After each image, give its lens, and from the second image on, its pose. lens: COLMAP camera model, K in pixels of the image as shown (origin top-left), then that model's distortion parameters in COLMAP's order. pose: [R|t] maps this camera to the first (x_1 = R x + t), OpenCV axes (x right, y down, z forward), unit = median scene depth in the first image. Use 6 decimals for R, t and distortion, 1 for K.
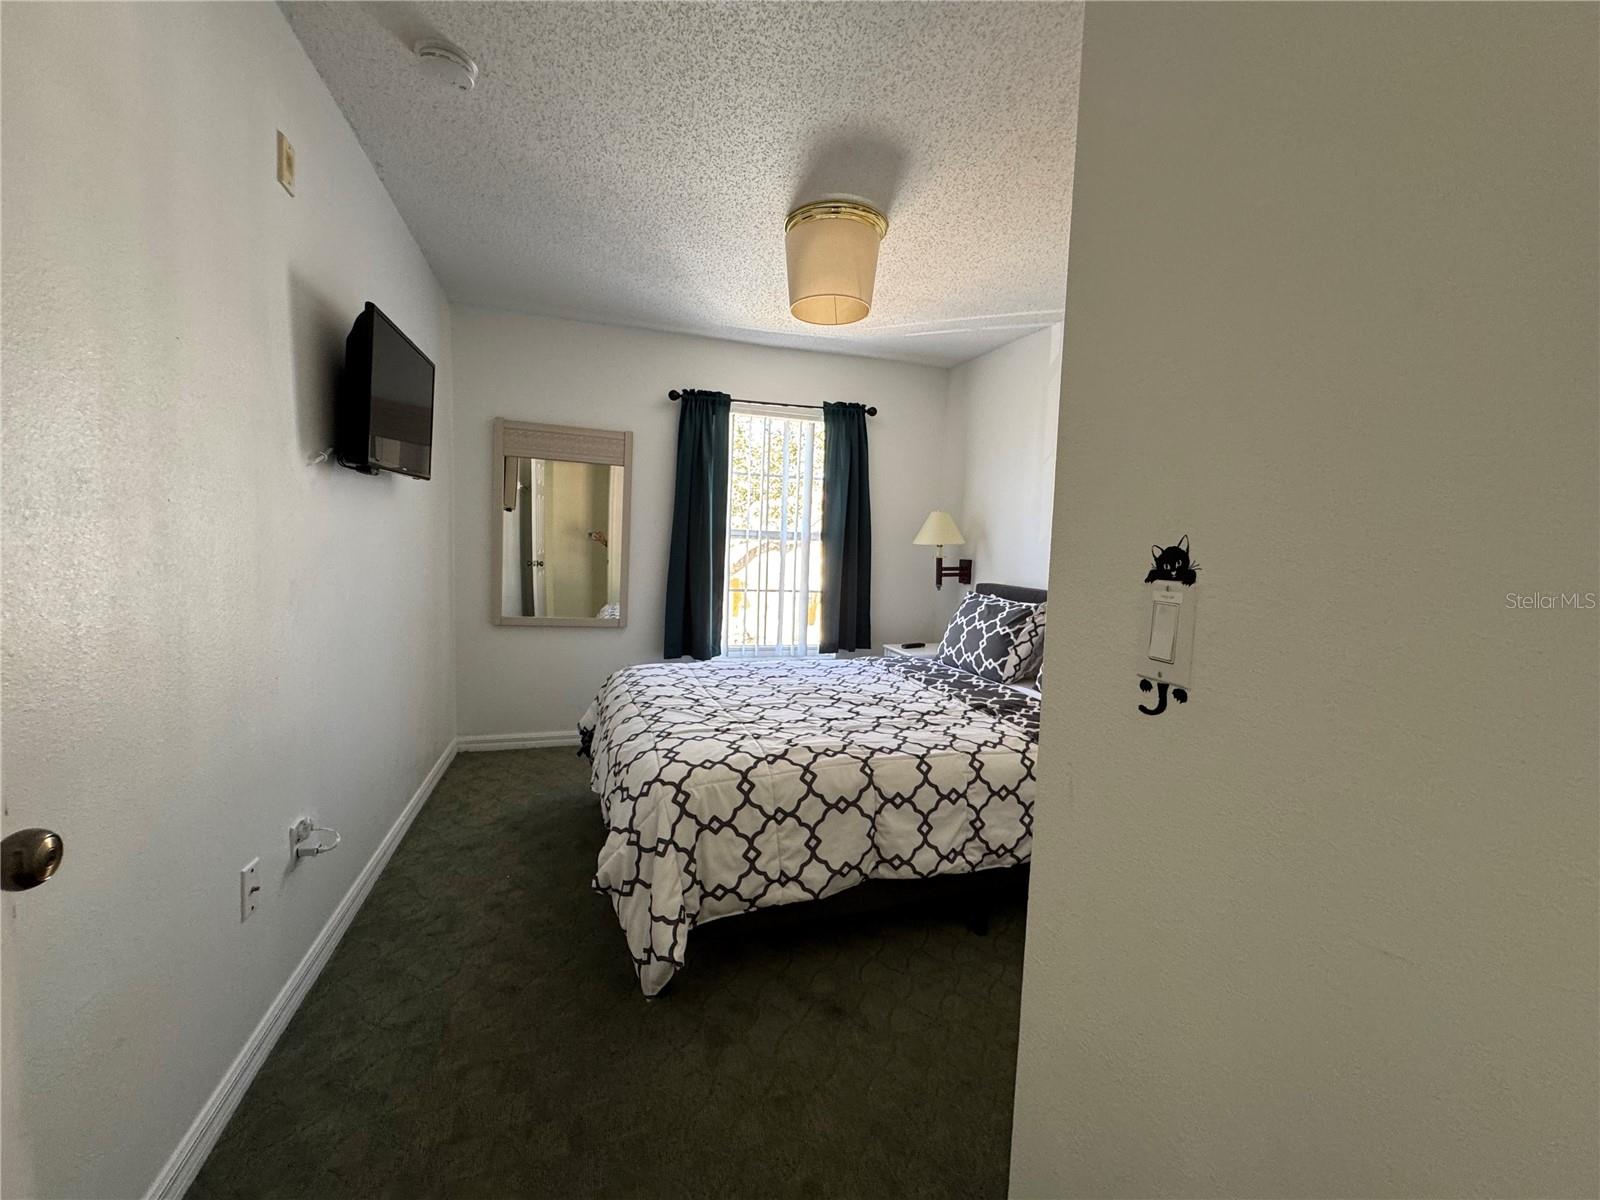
lens RADIAL K [[636.2, 0, 800.0], [0, 636.2, 600.0], [0, 0, 1]] dist [-0.005363, 0.000528]
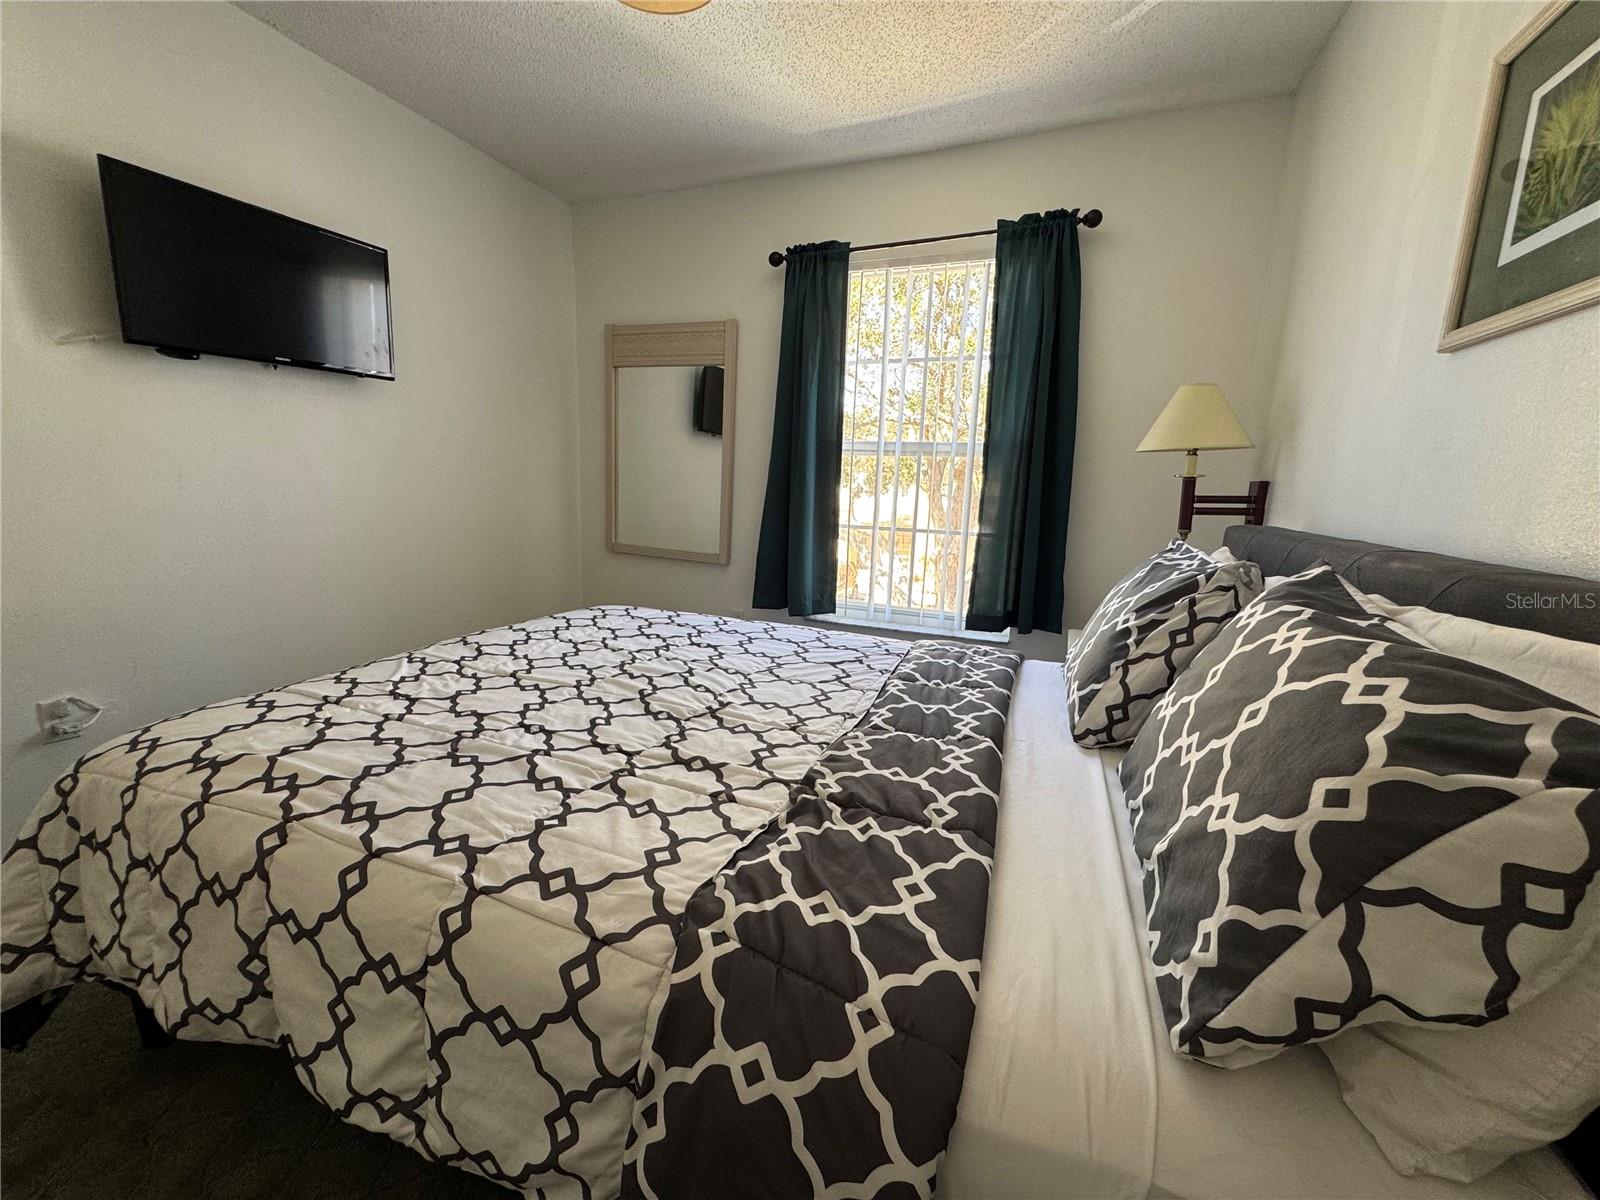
lens RADIAL K [[636.2, 0, 800.0], [0, 636.2, 600.0], [0, 0, 1]] dist [-0.005363, 0.000528]
pose [[0.766921, 0.108253, -0.632546, 0.331261], [-0.065127, 0.993710, 0.091101, 0.006940], [0.638429, -0.028672, 0.769147, 0.419403]]
